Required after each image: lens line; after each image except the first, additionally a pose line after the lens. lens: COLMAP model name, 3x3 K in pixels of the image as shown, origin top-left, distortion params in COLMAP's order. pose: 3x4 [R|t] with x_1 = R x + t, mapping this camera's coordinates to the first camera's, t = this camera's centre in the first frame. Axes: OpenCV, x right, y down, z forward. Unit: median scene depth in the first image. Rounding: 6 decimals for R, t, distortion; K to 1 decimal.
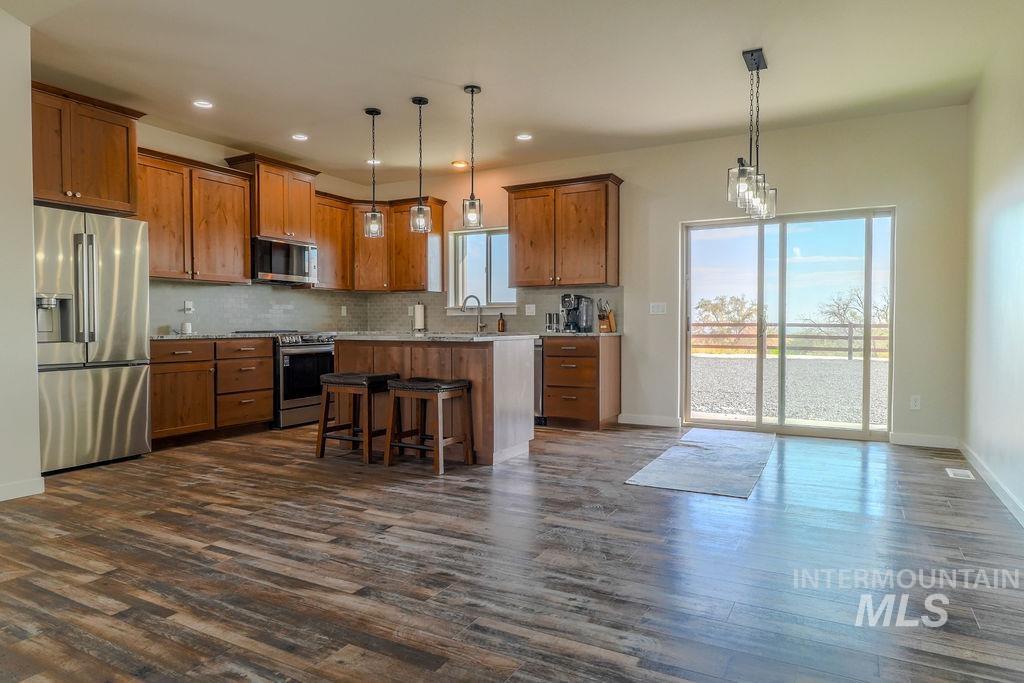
lens RADIAL K [[634.7, 0, 512.0], [0, 634.7, 341.5], [0, 0, 1]] dist [-0.004009, -0.000690]
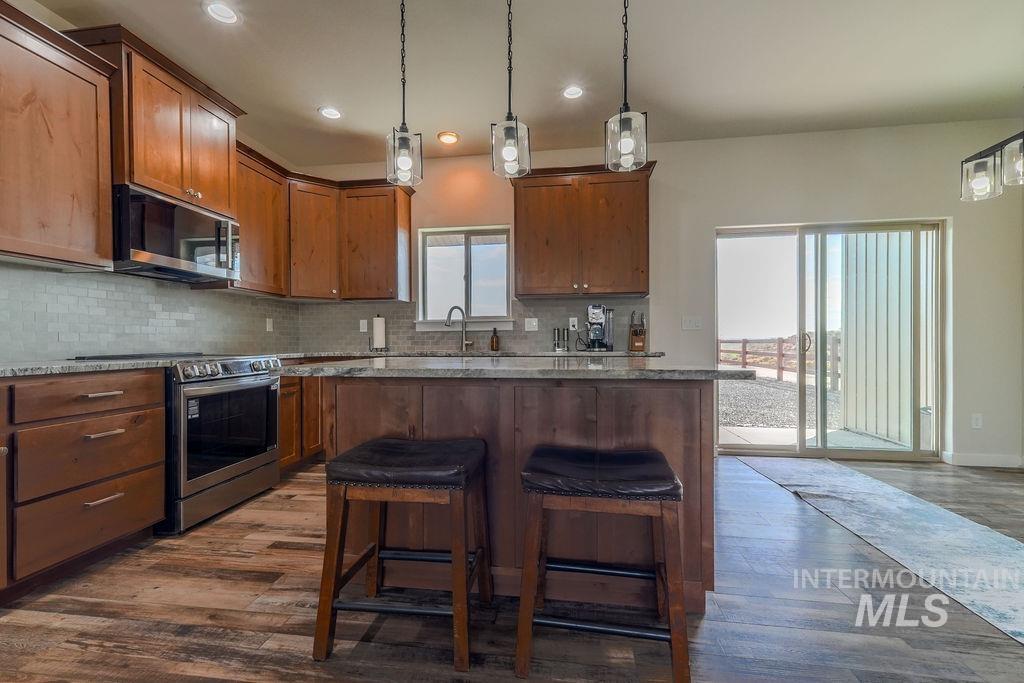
lens RADIAL K [[433.7, 0, 512.3], [0, 433.7, 345.1], [0, 0, 1]] dist [0.003609, -0.000099]
pose [[0.935554, -0.006588, 0.353121, -0.224609], [0.013478, 0.999764, -0.017055, -0.015005], [-0.352926, 0.020715, 0.935422, 0.534646]]
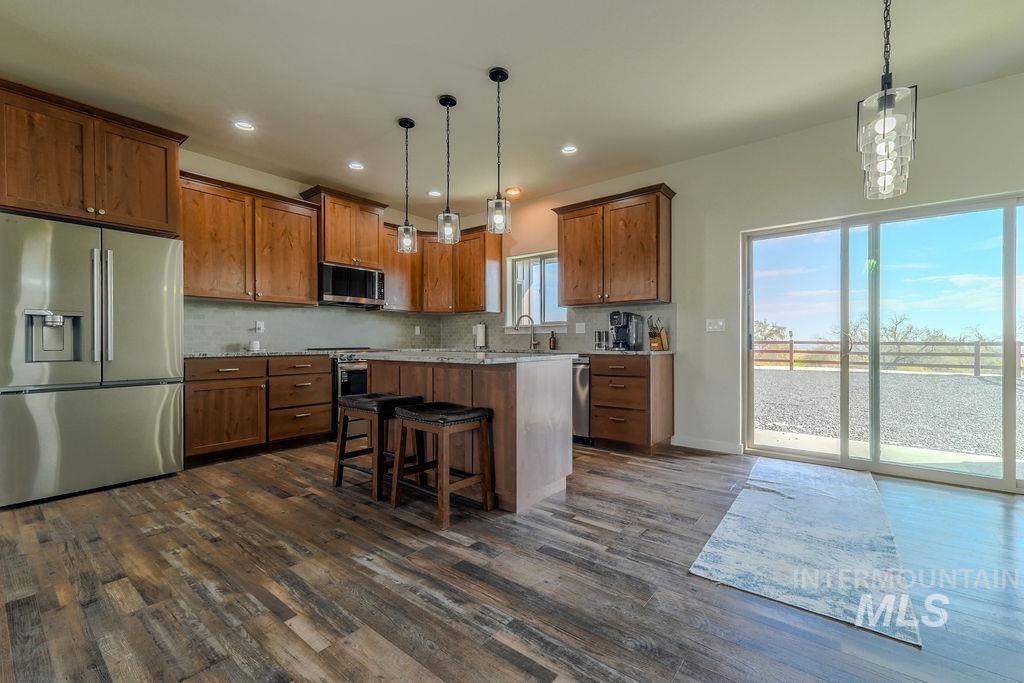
lens RADIAL K [[433.6, 0, 509.7], [0, 433.6, 344.8], [0, 0, 1]] dist [0.001024, 0.000153]
pose [[0.984586, 0.000678, -0.174897, 0.044541], [-0.004260, 0.999789, -0.020106, -0.009382], [0.174847, 0.020542, 0.984381, 0.326291]]
